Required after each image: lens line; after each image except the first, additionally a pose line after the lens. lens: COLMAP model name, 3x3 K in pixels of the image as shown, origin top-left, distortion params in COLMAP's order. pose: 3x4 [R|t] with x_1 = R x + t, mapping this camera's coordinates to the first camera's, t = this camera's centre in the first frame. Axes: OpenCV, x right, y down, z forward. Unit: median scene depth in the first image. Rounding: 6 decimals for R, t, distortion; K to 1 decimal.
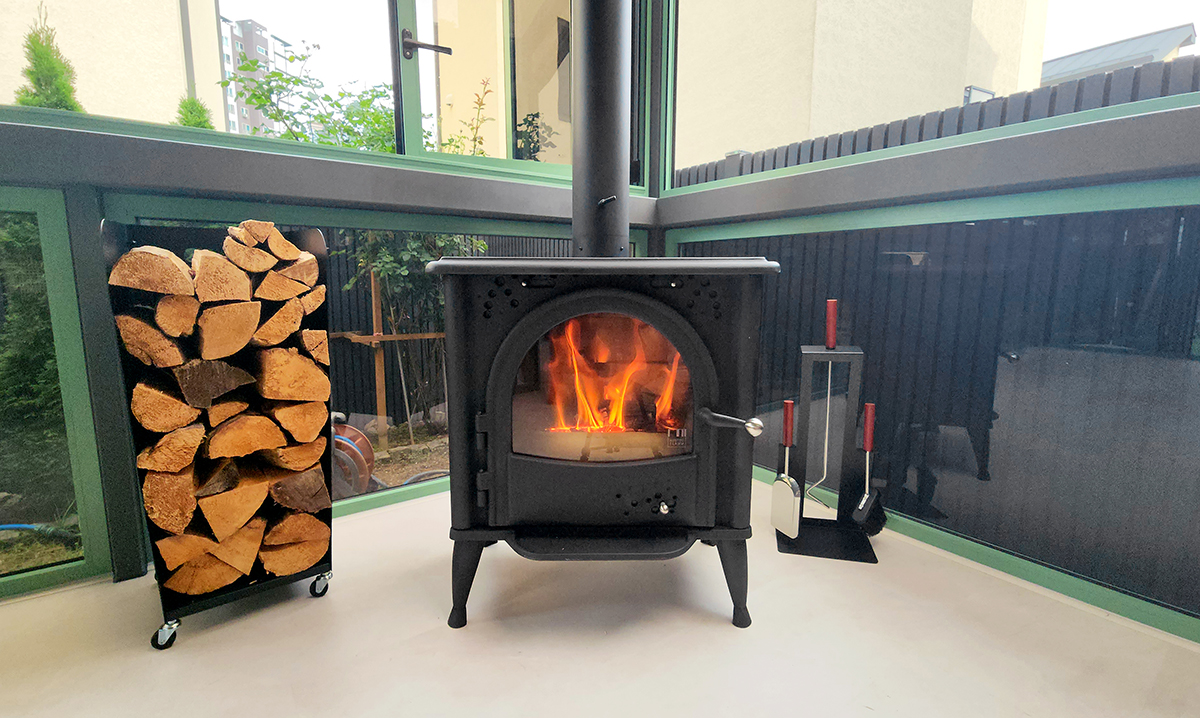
lens RADIAL K [[527.8, 0, 567.3], [0, 527.8, 368.9], [0, 0, 1]] dist [-0.004347, -0.001151]
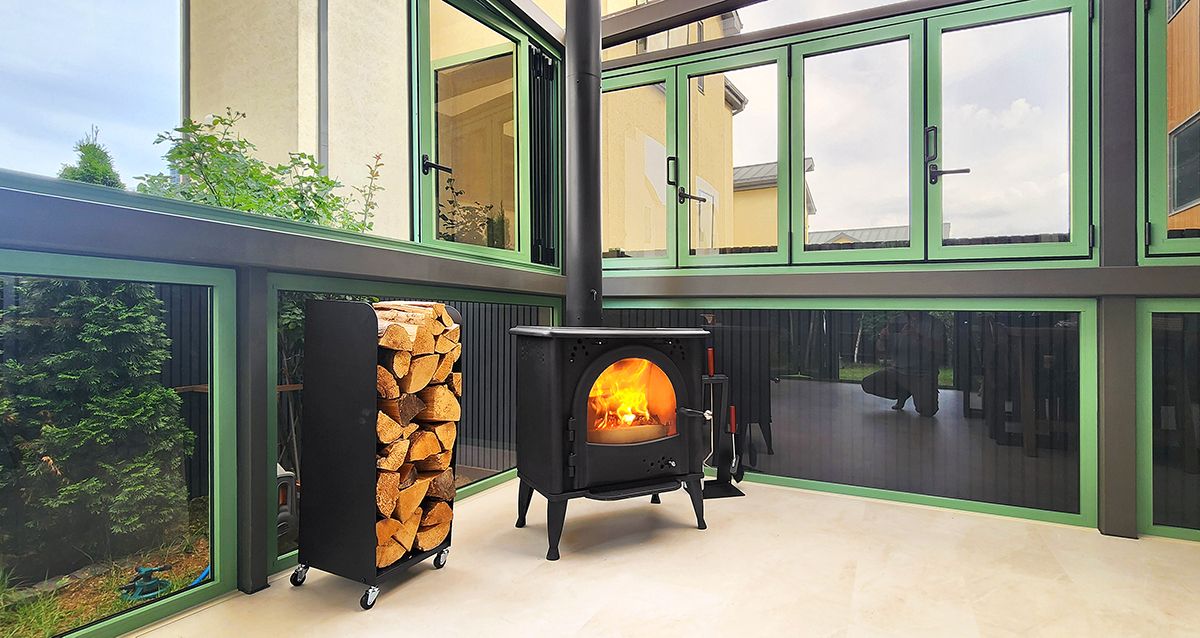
lens RADIAL K [[561.0, 0, 598.5], [0, 561.0, 327.0], [0, 0, 1]] dist [-0.003897, -0.000368]
pose [[0.887681, 0.008831, 0.460374, -0.869412], [0.065278, 0.987305, -0.144805, 0.056938], [-0.455808, 0.158593, 0.875835, -0.622031]]
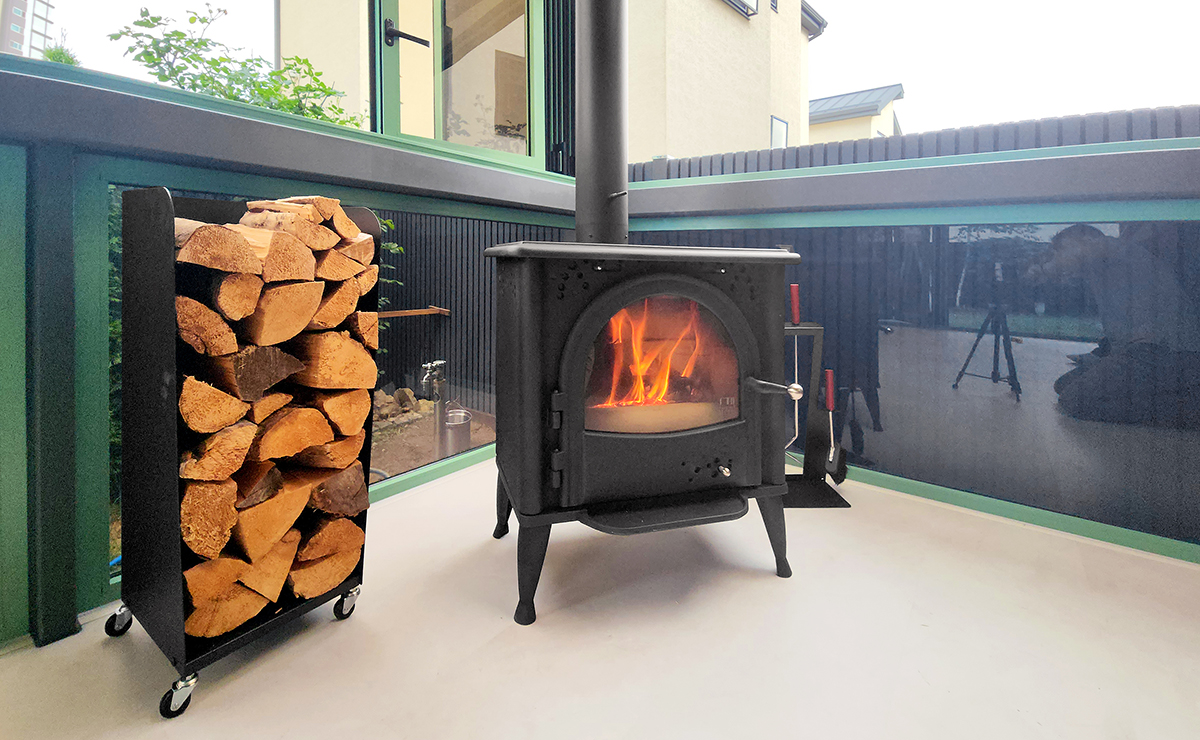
lens RADIAL K [[524.5, 0, 559.5], [0, 524.5, 282.6], [0, 0, 1]] dist [0.000010, -0.001265]
pose [[0.963540, 0.004054, 0.267534, -0.403574], [0.031800, 0.991063, -0.129548, 0.006615], [-0.265668, 0.133332, 0.954800, 0.007121]]
